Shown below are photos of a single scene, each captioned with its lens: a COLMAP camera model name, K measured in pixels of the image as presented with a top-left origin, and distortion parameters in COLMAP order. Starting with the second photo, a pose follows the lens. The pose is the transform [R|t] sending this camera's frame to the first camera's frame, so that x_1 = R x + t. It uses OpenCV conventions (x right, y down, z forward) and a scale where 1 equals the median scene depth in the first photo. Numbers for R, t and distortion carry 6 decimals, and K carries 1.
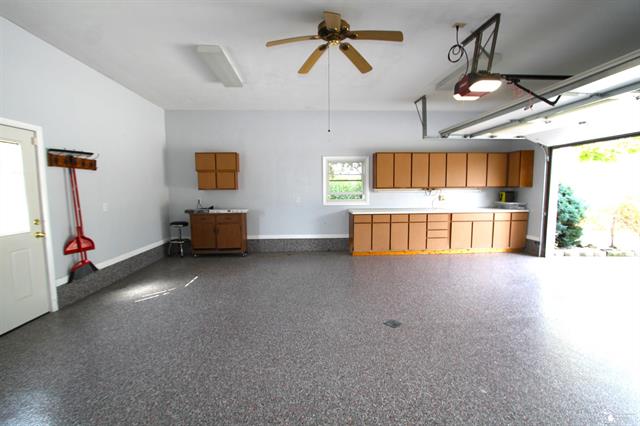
lens RADIAL K [[295.6, 0, 316.8], [0, 295.6, 215.6], [0, 0, 1]] dist [-0.013229, 0.000269]
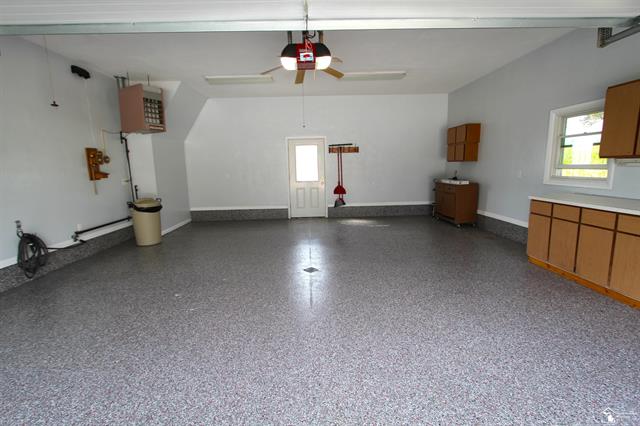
lens RADIAL K [[295.6, 0, 316.8], [0, 295.6, 215.6], [0, 0, 1]] dist [-0.013229, 0.000269]
pose [[-0.020232, 0.177359, -0.983938, 0.945018], [-0.067583, 0.981646, 0.178335, -0.064100], [0.997508, 0.070106, -0.007874, 0.643479]]
